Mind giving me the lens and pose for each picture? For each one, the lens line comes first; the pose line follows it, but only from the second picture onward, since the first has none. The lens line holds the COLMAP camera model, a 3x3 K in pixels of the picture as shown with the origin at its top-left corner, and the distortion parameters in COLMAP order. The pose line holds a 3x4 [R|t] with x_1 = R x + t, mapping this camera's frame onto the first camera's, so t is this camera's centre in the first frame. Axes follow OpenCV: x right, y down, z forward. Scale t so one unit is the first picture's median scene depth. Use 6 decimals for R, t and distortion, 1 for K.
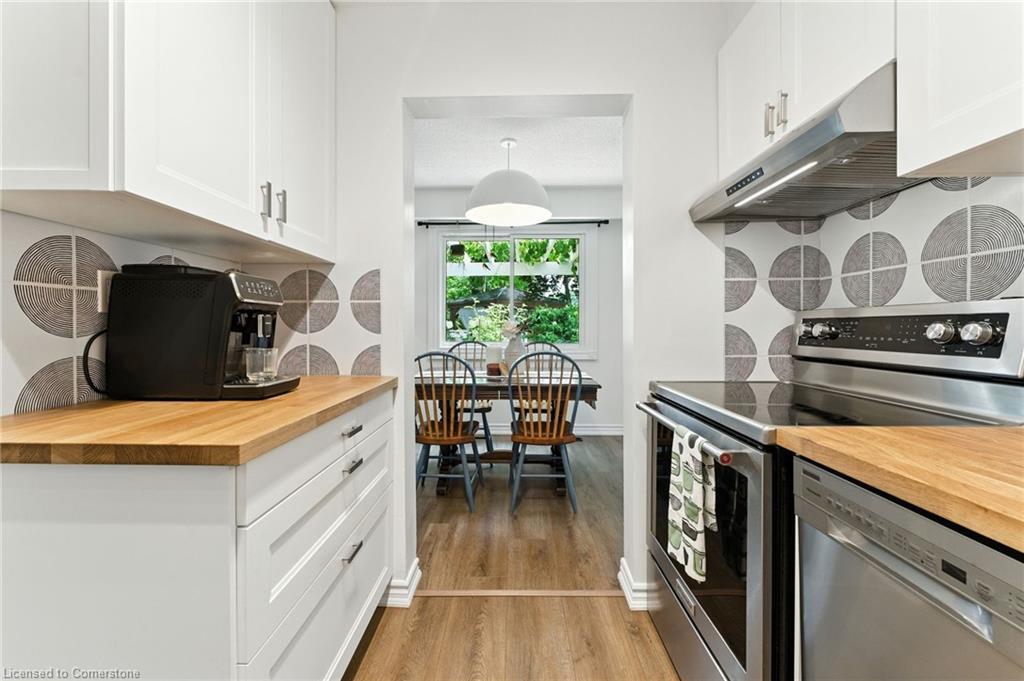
lens RADIAL K [[417.3, 0, 512.1], [0, 417.3, 329.1], [0, 0, 1]] dist [-0.000513, 0.000154]
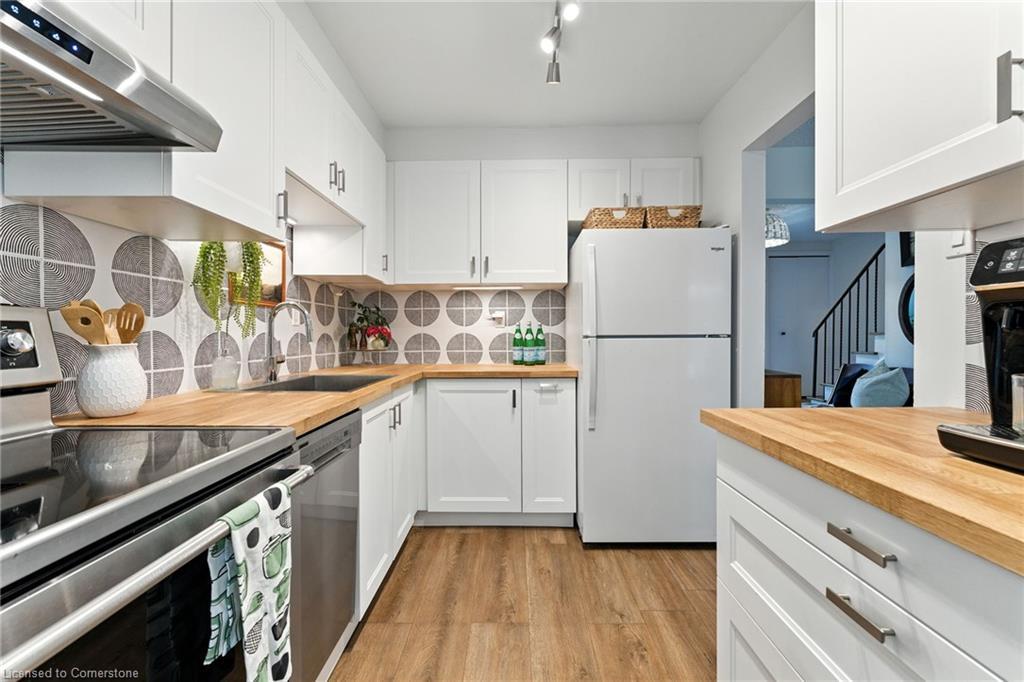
lens RADIAL K [[411.2, 0, 506.2], [0, 411.2, 344.6], [0, 0, 1]] dist [-0.000541, 0.000007]
pose [[-0.999865, 0.003352, 0.016055, 0.026208], [0.003881, 0.999447, 0.033013, -0.007732], [-0.015936, 0.033071, -0.999326, 1.350836]]
